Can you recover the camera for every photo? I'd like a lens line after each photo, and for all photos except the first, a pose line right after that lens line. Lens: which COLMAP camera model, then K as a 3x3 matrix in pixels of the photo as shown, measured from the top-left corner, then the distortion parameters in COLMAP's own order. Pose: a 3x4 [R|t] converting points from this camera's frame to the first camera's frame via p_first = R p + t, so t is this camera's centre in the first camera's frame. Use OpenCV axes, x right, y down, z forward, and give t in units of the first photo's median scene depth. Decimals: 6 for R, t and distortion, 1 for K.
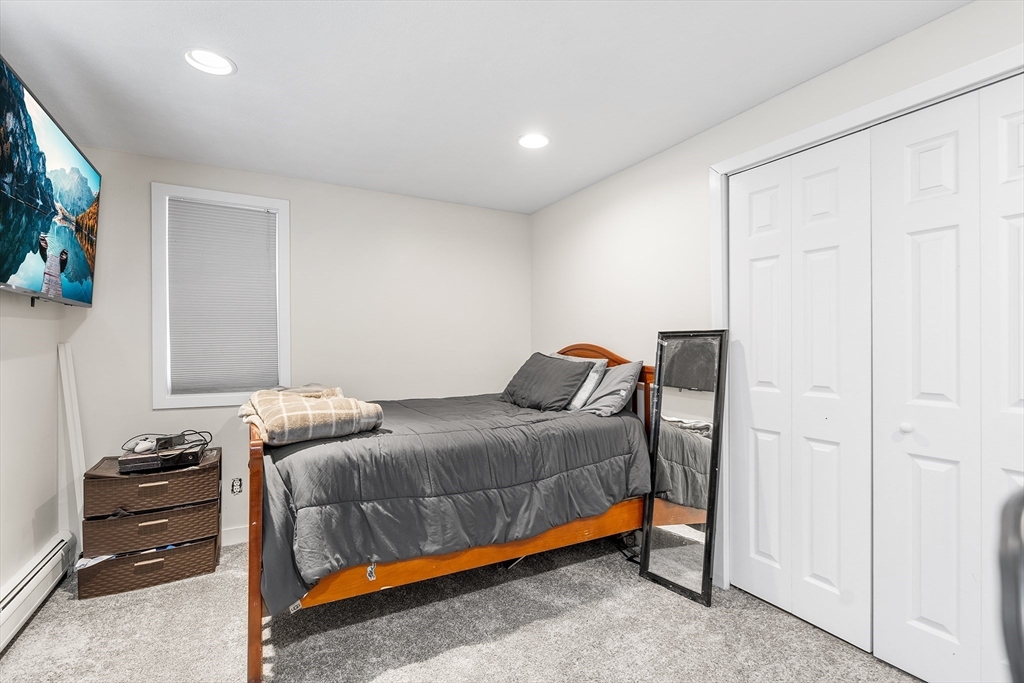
lens RADIAL K [[470.7, 0, 514.3], [0, 470.7, 344.8], [0, 0, 1]] dist [-0.010710, 0.002120]
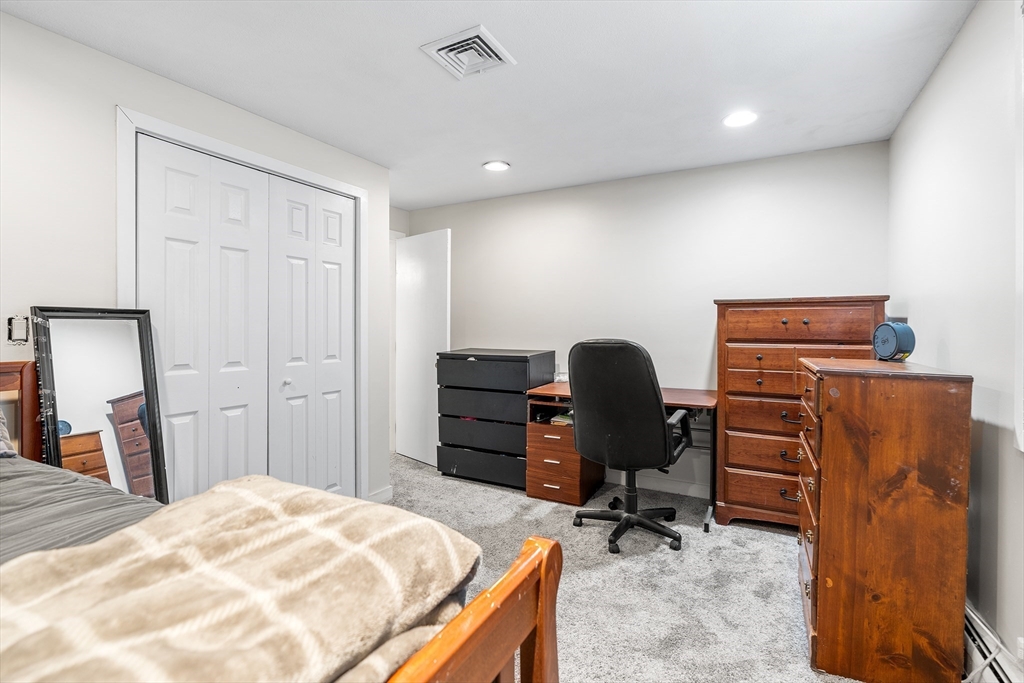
lens RADIAL K [[470.7, 0, 511.9], [0, 470.7, 334.5], [0, 0, 1]] dist [-0.010710, 0.002120]
pose [[-0.546073, -0.000817, 0.837737, -0.836183], [0.006344, 0.999967, 0.005110, 0.017468], [-0.837714, 0.008105, -0.546049, 1.173108]]
